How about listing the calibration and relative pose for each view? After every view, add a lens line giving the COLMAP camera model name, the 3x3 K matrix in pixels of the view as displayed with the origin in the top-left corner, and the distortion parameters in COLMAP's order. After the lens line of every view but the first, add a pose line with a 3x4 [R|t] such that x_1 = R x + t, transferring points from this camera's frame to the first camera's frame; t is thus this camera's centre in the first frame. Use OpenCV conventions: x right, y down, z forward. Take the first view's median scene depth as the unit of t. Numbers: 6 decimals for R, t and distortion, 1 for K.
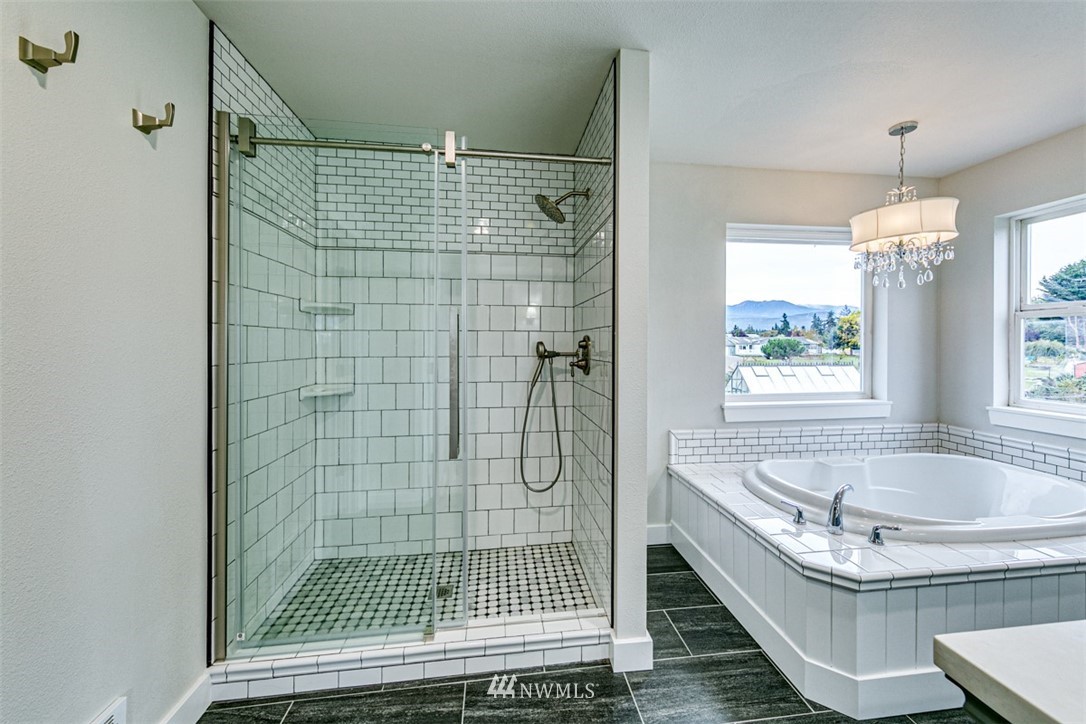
lens RADIAL K [[418.6, 0, 550.0], [0, 418.6, 342.5], [0, 0, 1]] dist [-0.002152, -0.000294]
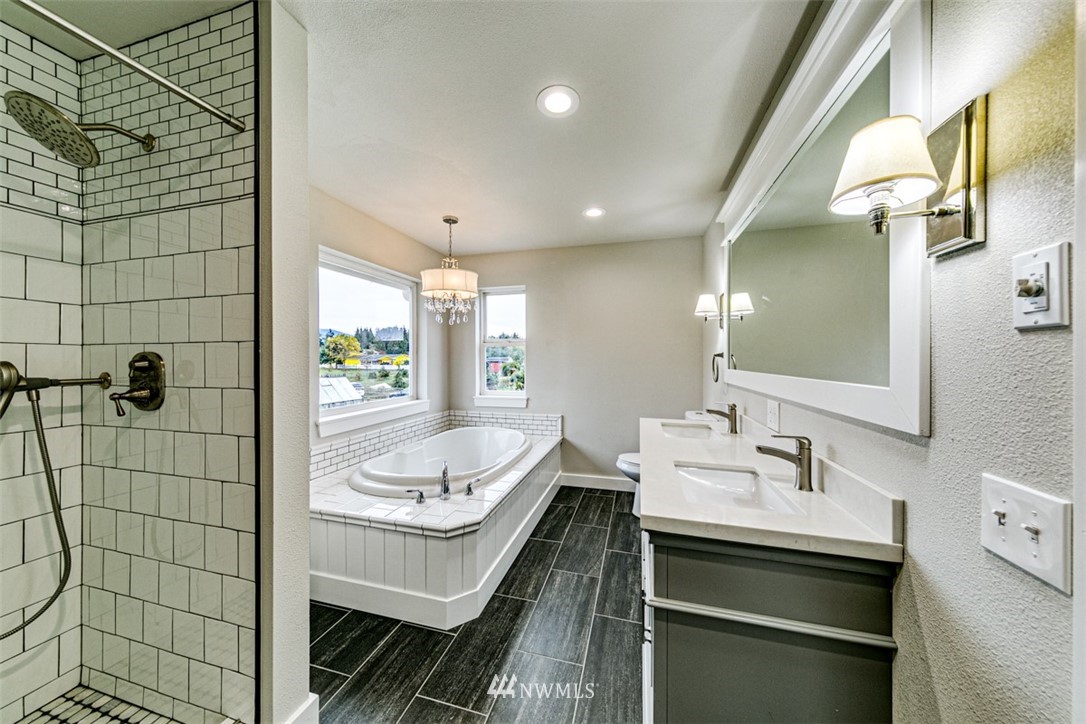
lens RADIAL K [[343.7, 0, 546.1], [0, 343.7, 358.7], [0, 0, 1]] dist [0.000822, 0.000027]
pose [[0.381323, -0.001366, 0.924441, -0.185052], [0.001142, 0.999999, 0.001007, -0.005661], [-0.924441, 0.000672, 0.381324, 0.199373]]
